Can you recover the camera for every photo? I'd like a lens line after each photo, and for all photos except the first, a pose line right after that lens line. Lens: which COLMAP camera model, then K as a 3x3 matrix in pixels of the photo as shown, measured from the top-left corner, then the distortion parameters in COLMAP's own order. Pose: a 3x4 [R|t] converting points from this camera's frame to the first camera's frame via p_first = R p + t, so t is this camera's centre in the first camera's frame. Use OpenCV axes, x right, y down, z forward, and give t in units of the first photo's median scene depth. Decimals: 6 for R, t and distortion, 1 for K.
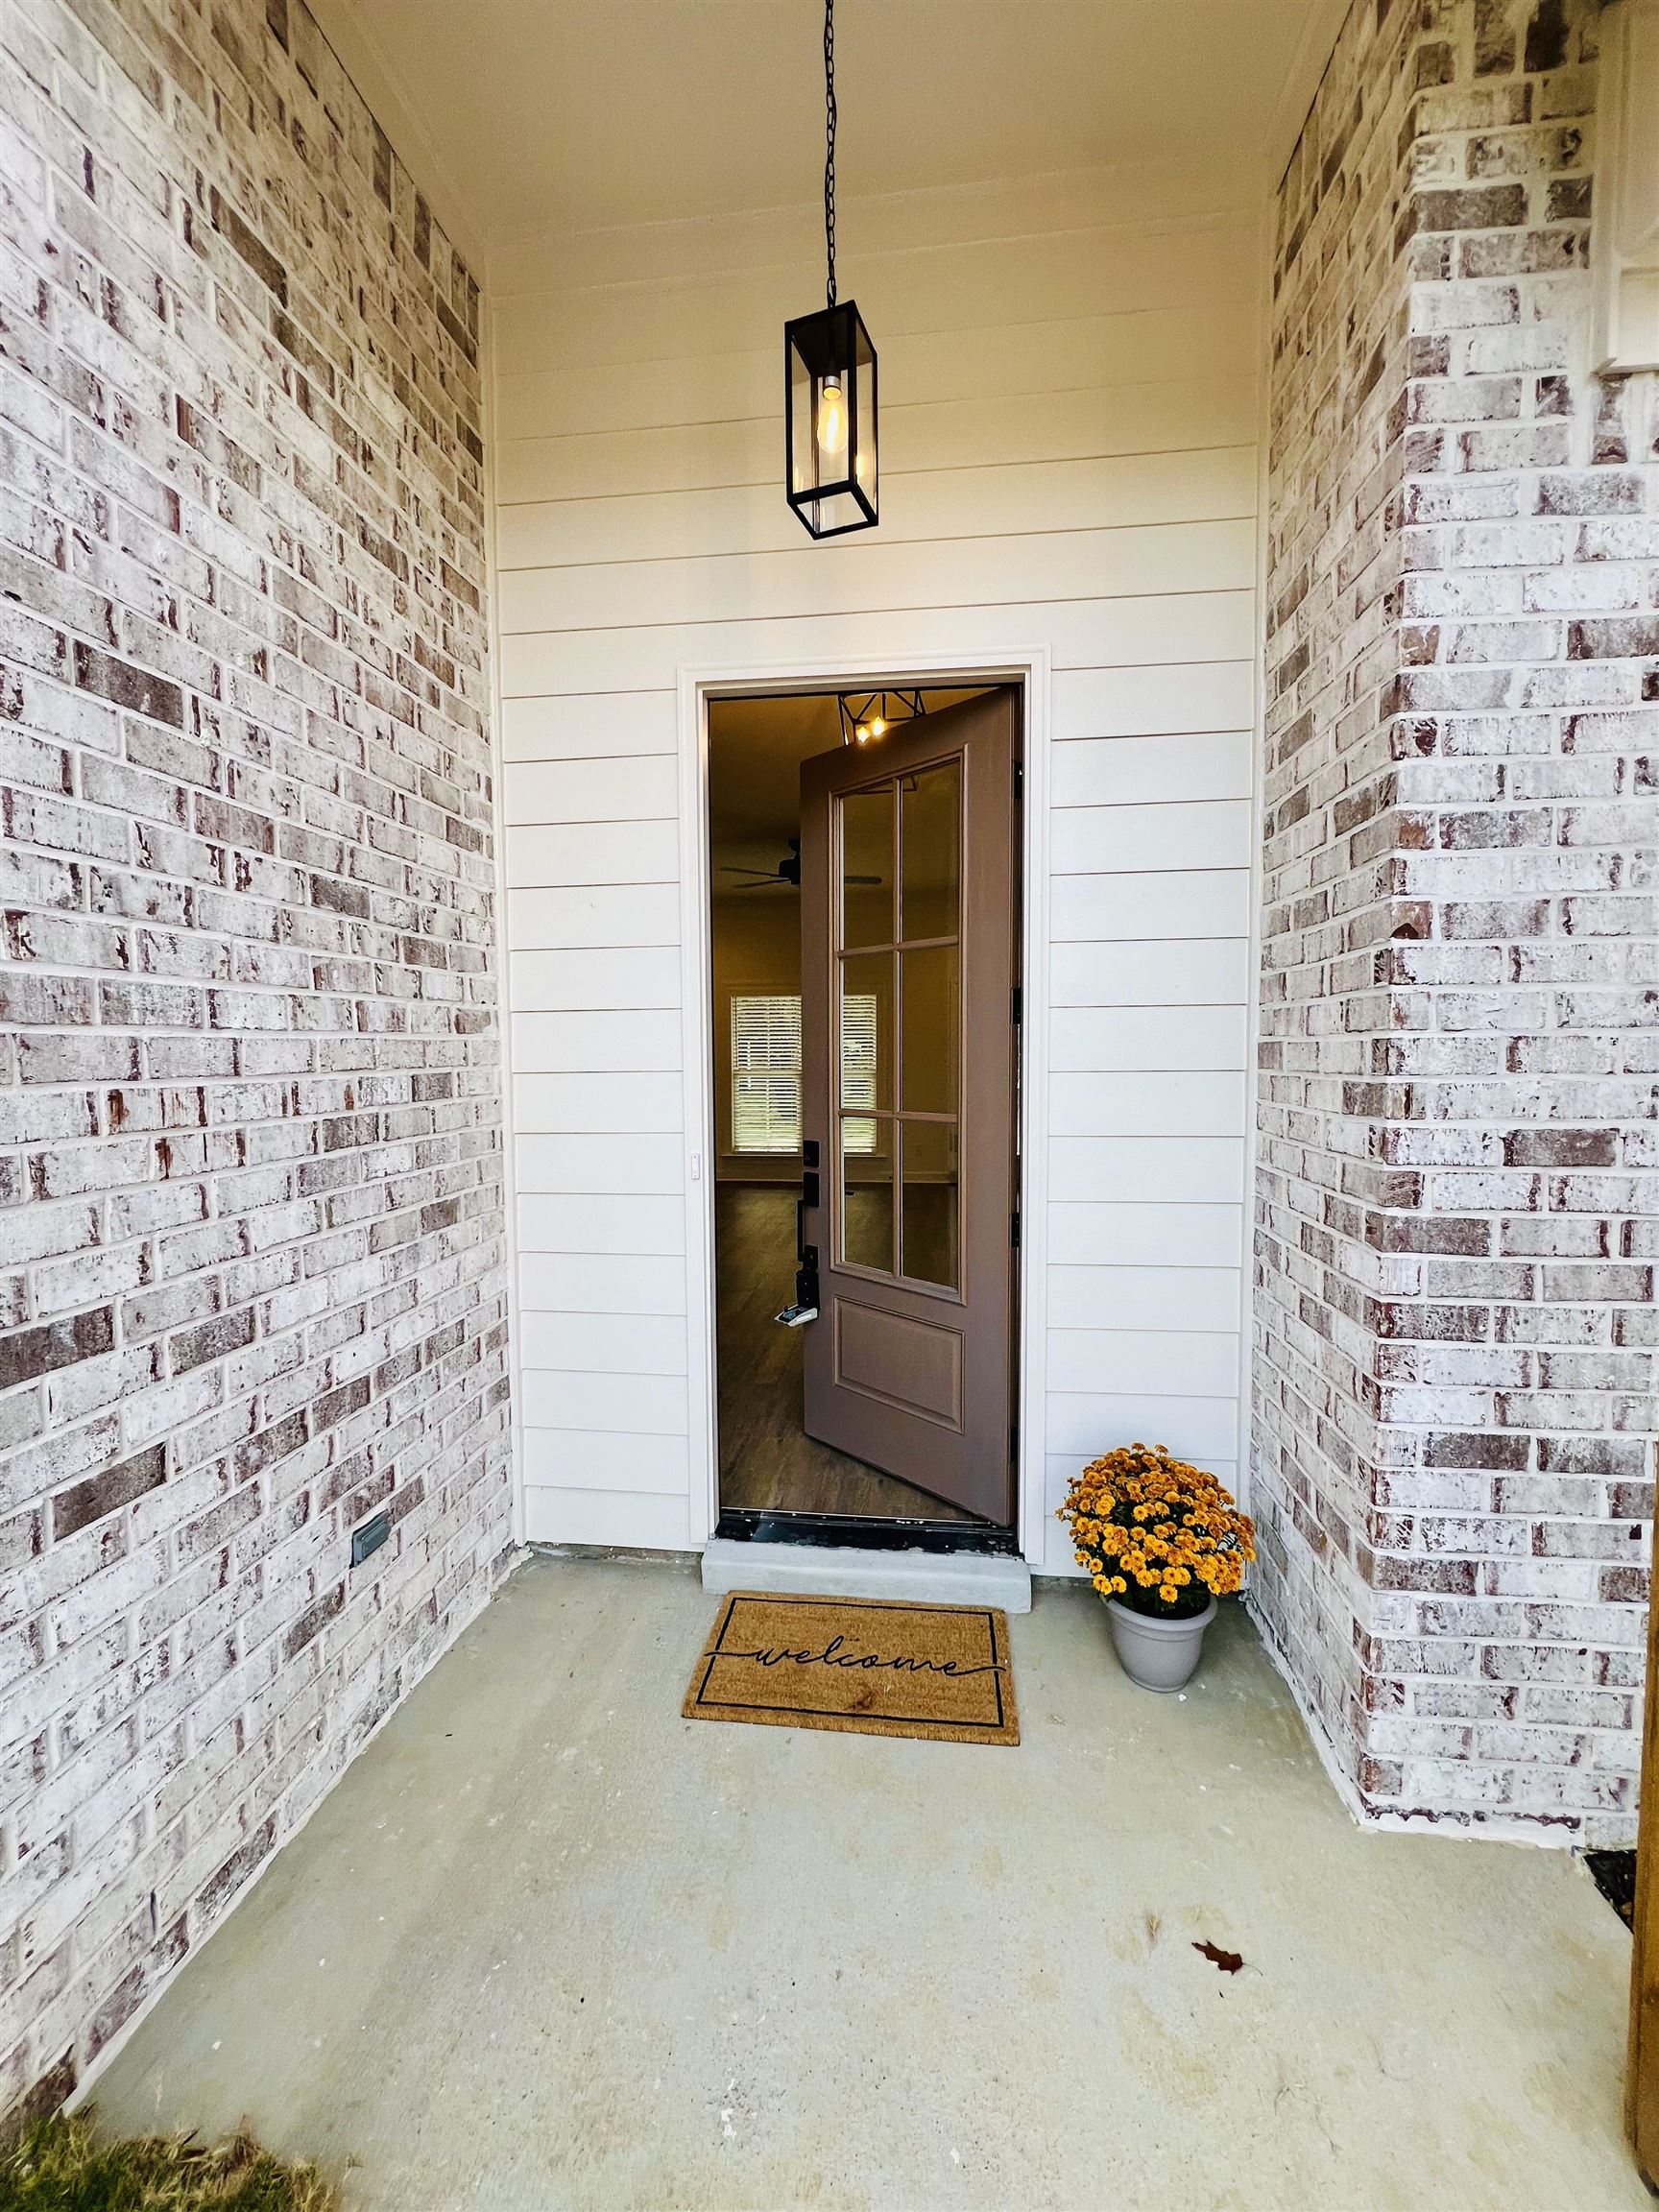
lens RADIAL K [[885.7, 0, 831.8], [0, 885.7, 1102.0], [0, 0, 1]] dist [-0.002412, 0.000177]
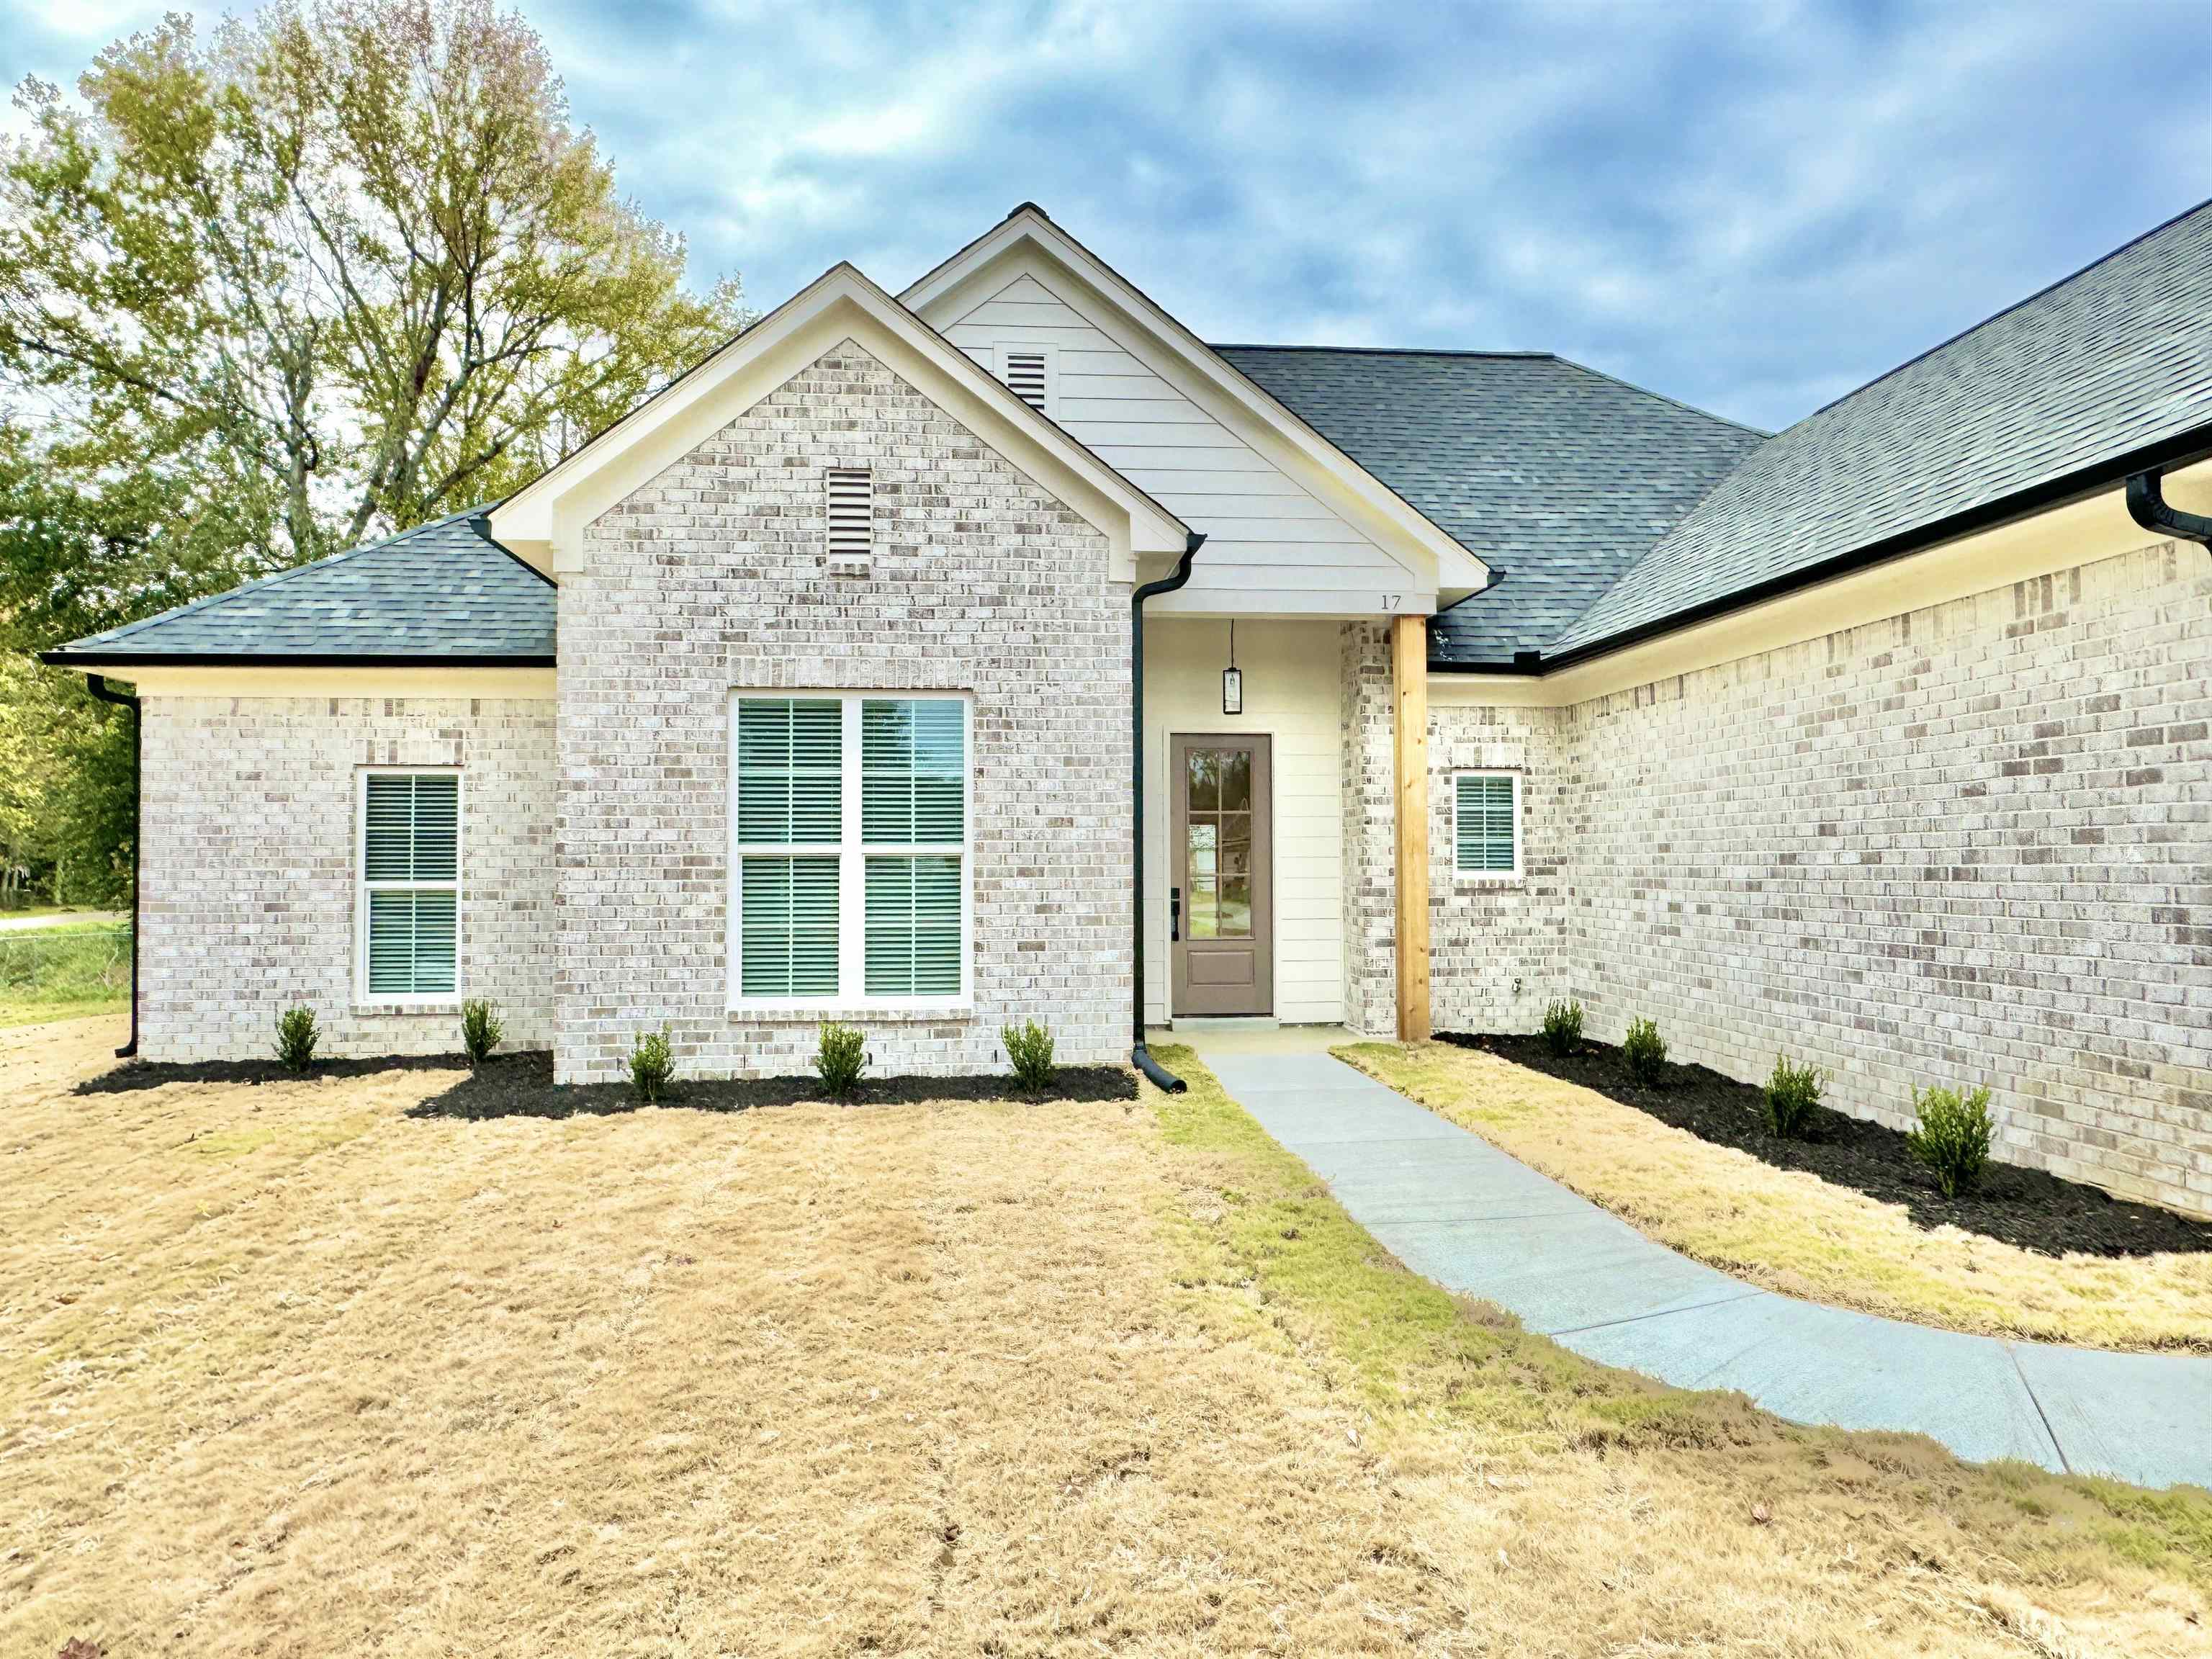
lens RADIAL K [[1425.9, 0, 1104.4], [0, 1425.9, 817.4], [0, 0, 1]] dist [-0.000284, -0.000962]
pose [[0.977678, 0.010920, 0.209825, -1.838742], [0.009047, 0.995534, -0.093968, 0.377774], [-0.209914, 0.093769, 0.973213, -4.892605]]
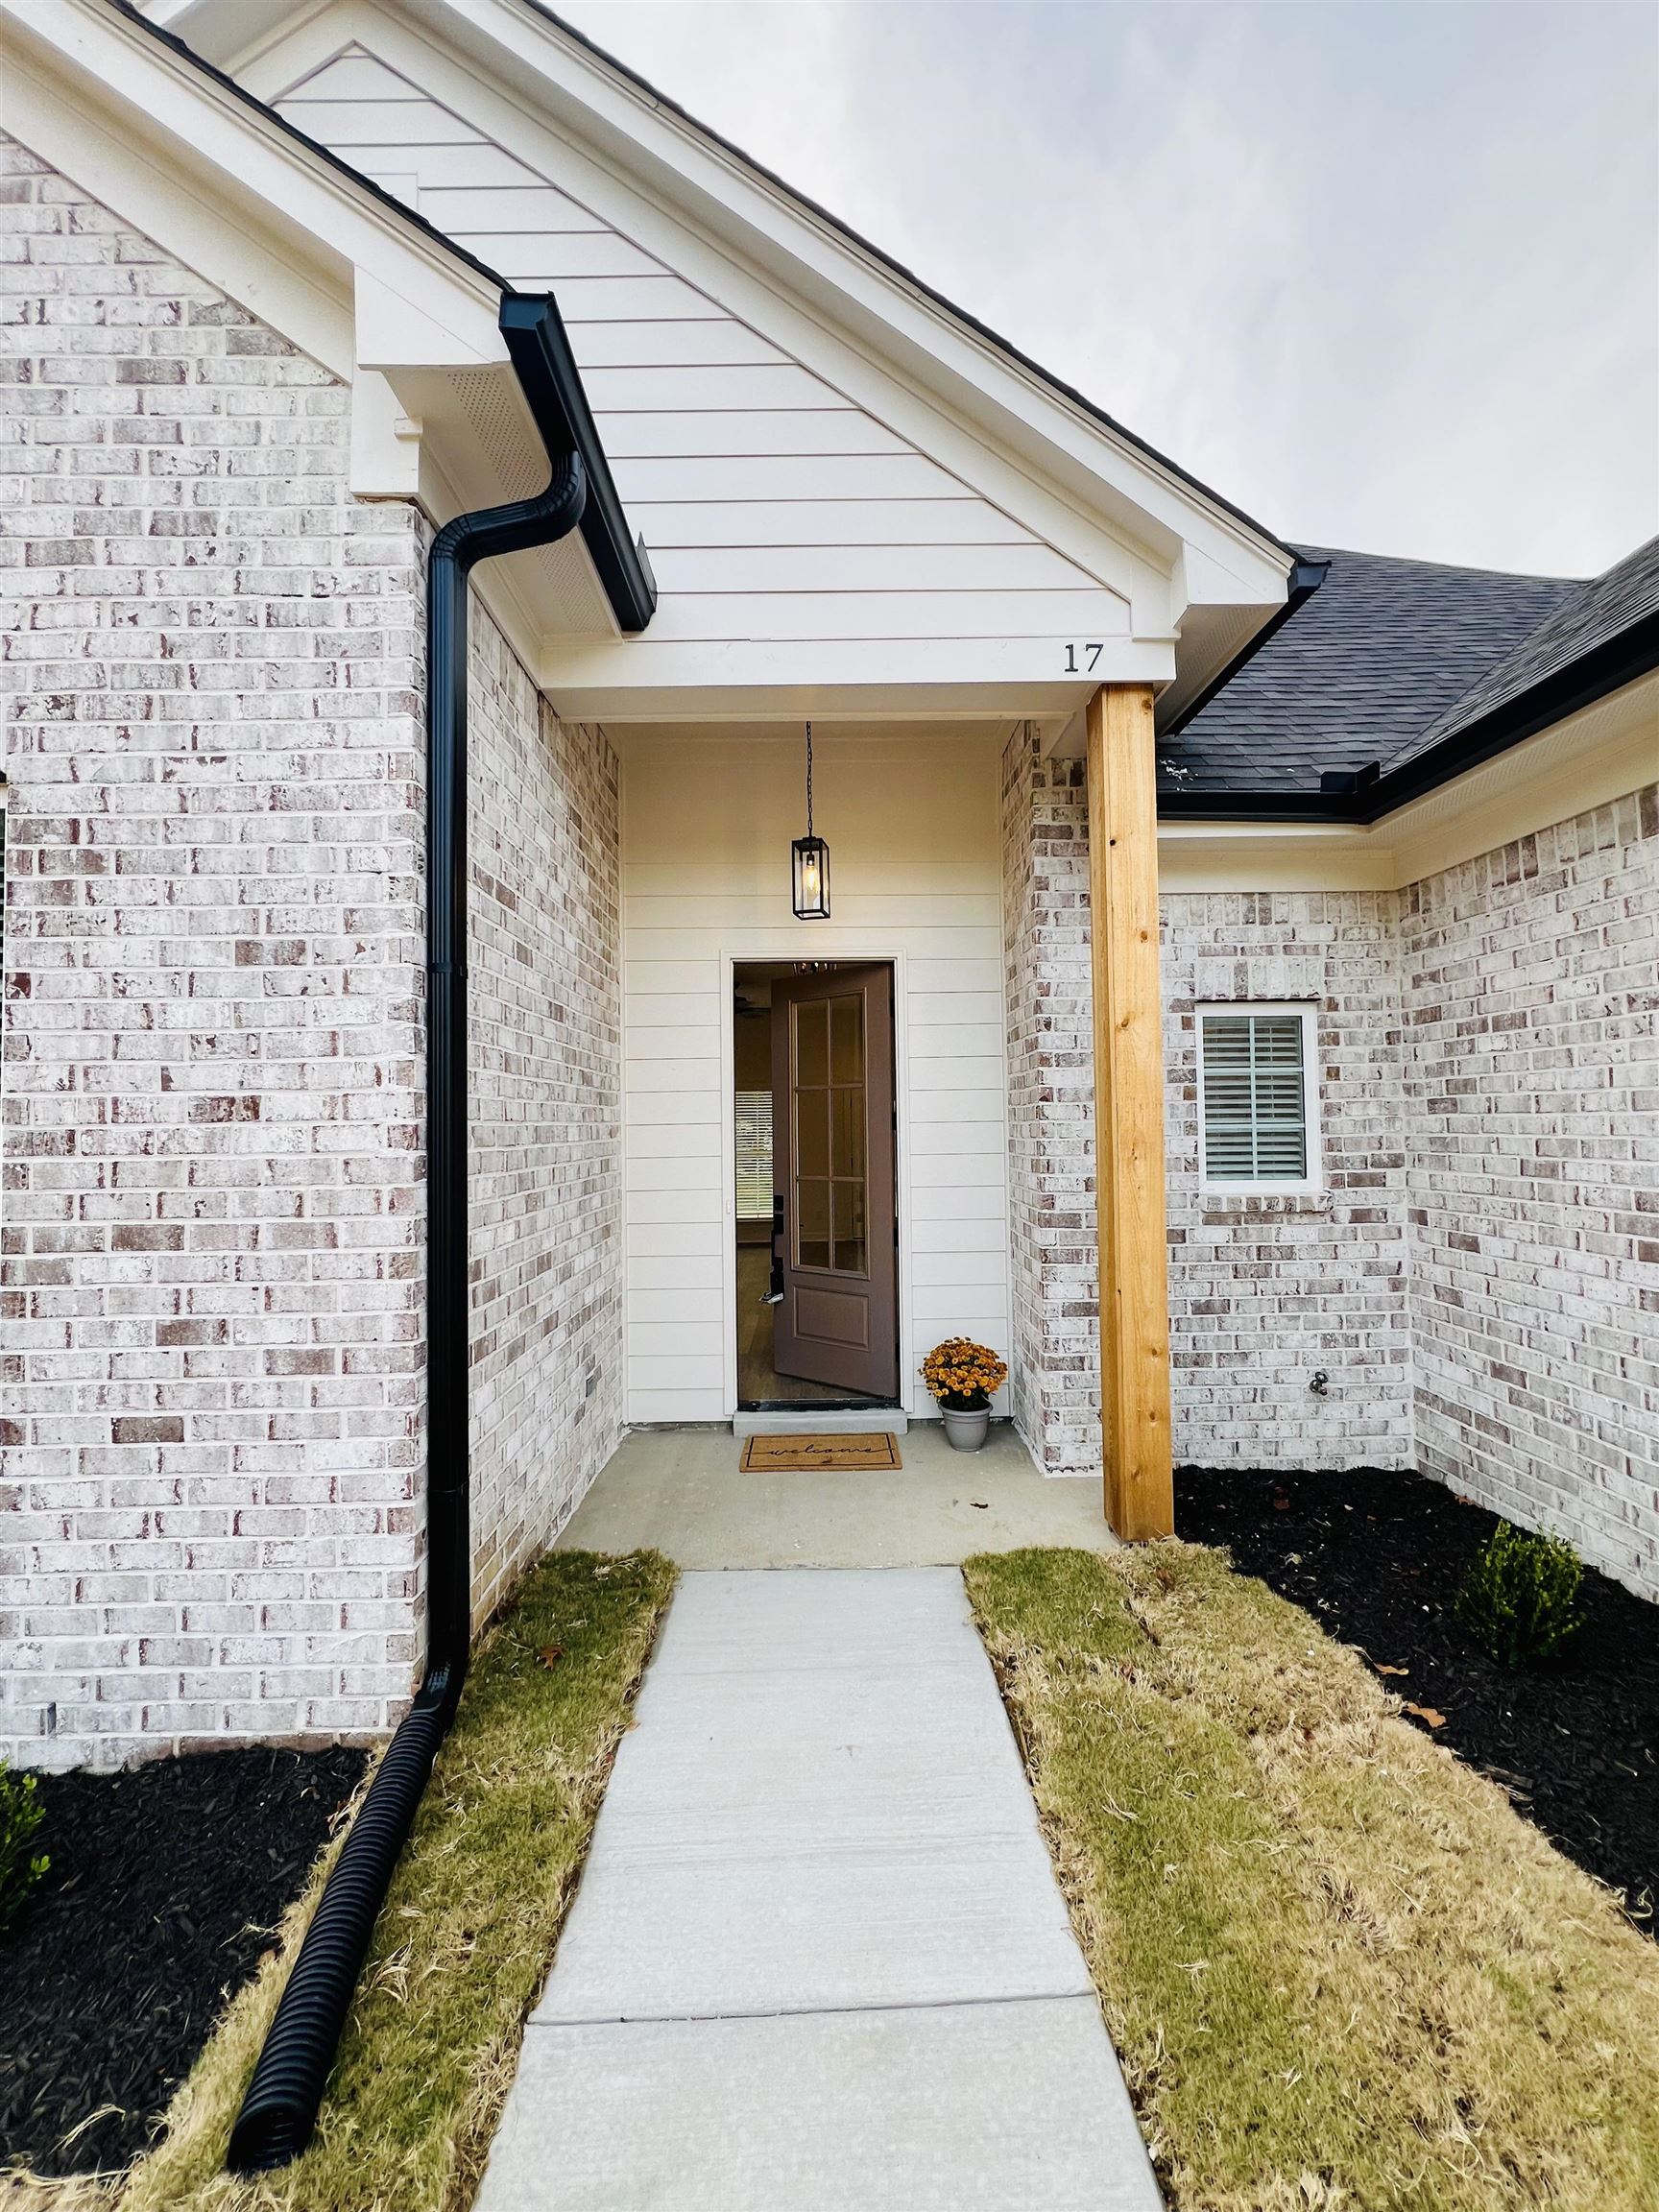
lens RADIAL K [[885.7, 0, 829.5], [0, 885.7, 1099.5], [0, 0, 1]] dist [-0.002412, 0.000177]
pose [[0.991503, -0.002222, 0.130067, -0.248381], [0.014047, 0.995836, -0.090072, 0.024333], [-0.129326, 0.091134, 0.987405, -1.223919]]
